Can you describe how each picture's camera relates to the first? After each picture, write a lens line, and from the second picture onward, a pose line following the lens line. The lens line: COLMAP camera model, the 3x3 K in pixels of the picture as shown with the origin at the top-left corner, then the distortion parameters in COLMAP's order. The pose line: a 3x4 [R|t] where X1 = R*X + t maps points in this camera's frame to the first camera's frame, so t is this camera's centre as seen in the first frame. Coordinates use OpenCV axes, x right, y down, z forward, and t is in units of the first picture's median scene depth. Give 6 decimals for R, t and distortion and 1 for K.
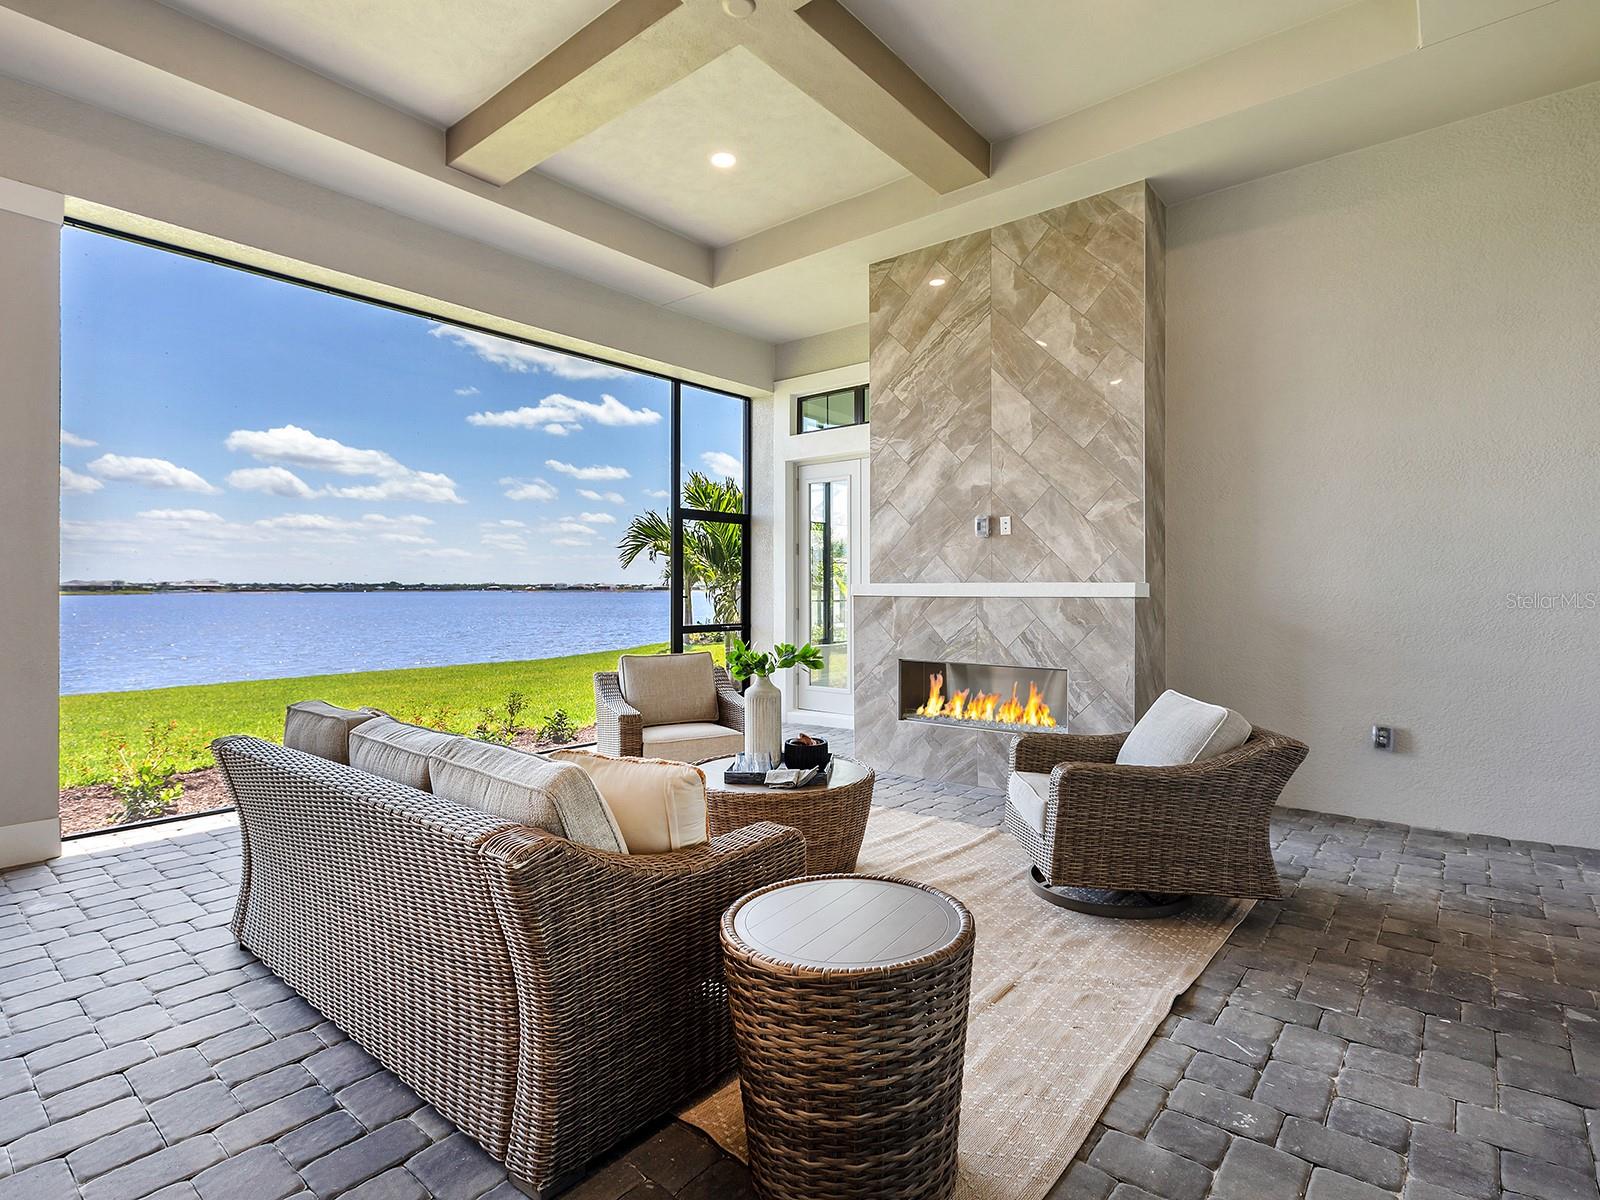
lens RADIAL K [[809.0, 0, 826.3], [0, 809.0, 581.1], [0, 0, 1]] dist [0.001961, -0.001226]
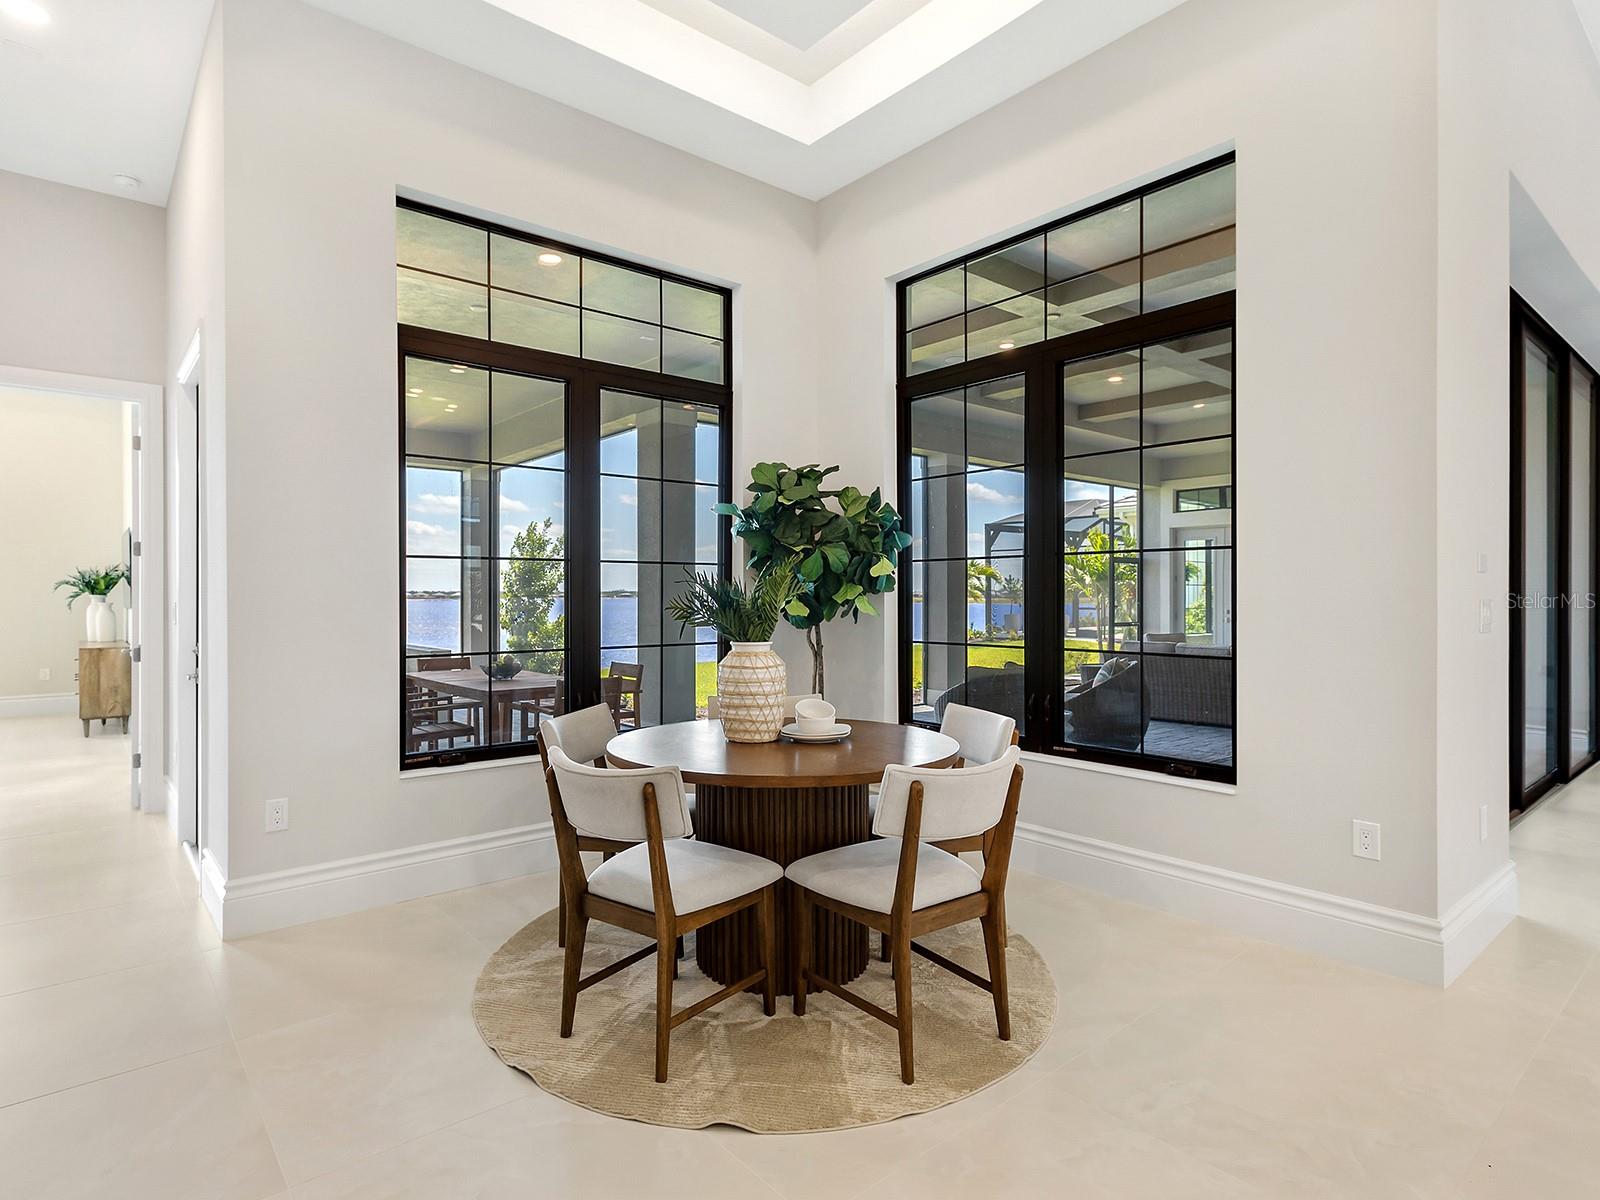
lens RADIAL K [[857.8, 0, 797.1], [0, 857.8, 594.6], [0, 0, 1]] dist [0.009071, -0.005689]
pose [[0.982630, -0.002583, -0.185555, -0.693358], [0.004050, 0.999963, 0.007528, -0.031716], [0.185529, -0.008149, 0.982605, -1.338032]]
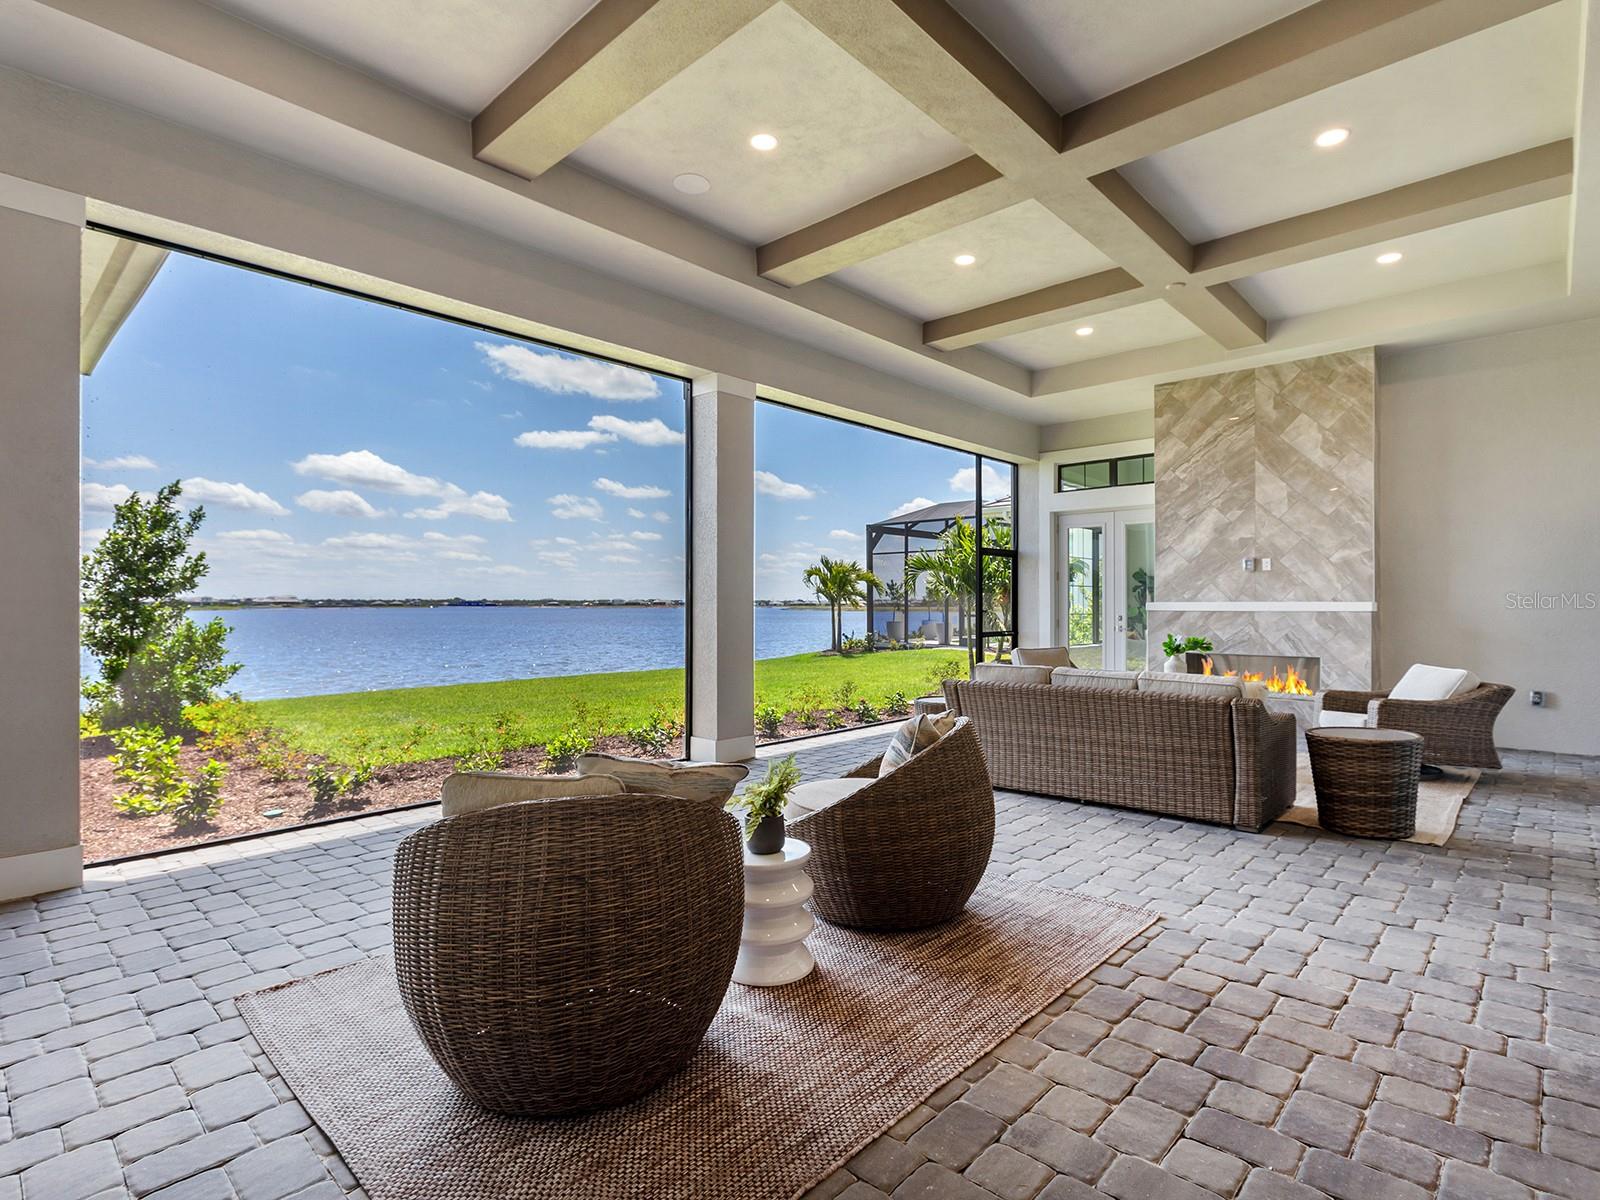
lens RADIAL K [[809.0, 0, 820.8], [0, 809.0, 597.7], [0, 0, 1]] dist [0.001961, -0.001226]
pose [[0.998002, -0.000812, -0.063181, -0.494734], [0.000860, 0.999999, 0.000731, -0.007521], [0.063181, -0.000783, 0.998002, -0.544362]]
